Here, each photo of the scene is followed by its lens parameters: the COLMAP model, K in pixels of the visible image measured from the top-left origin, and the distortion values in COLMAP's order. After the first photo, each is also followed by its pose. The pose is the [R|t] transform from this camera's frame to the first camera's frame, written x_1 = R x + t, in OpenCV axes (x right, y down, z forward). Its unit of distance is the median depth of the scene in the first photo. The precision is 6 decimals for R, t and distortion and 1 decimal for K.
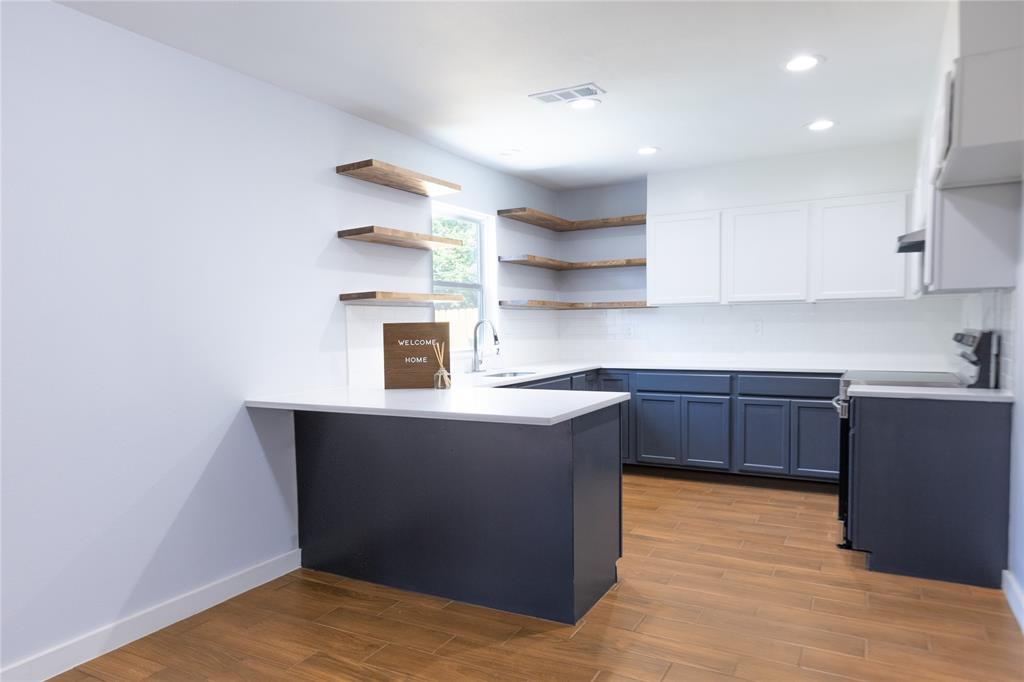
lens RADIAL K [[695.3, 0, 457.9], [0, 695.3, 364.2], [0, 0, 1]] dist [0.005758, 0.001466]
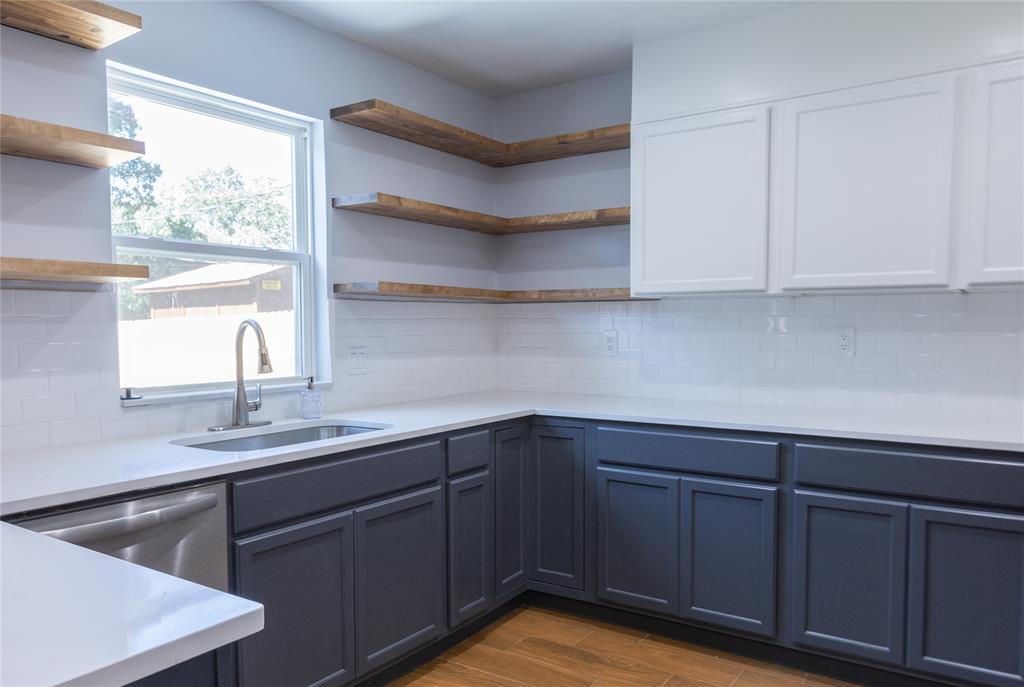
lens RADIAL K [[763.8, 0, 480.2], [0, 763.8, 367.3], [0, 0, 1]] dist [0.005774, 0.001640]
pose [[0.997341, 0.014897, -0.071338, 0.215774], [-0.014793, 0.999889, 0.001979, -0.032037], [0.071359, -0.000919, 0.997450, 0.446556]]
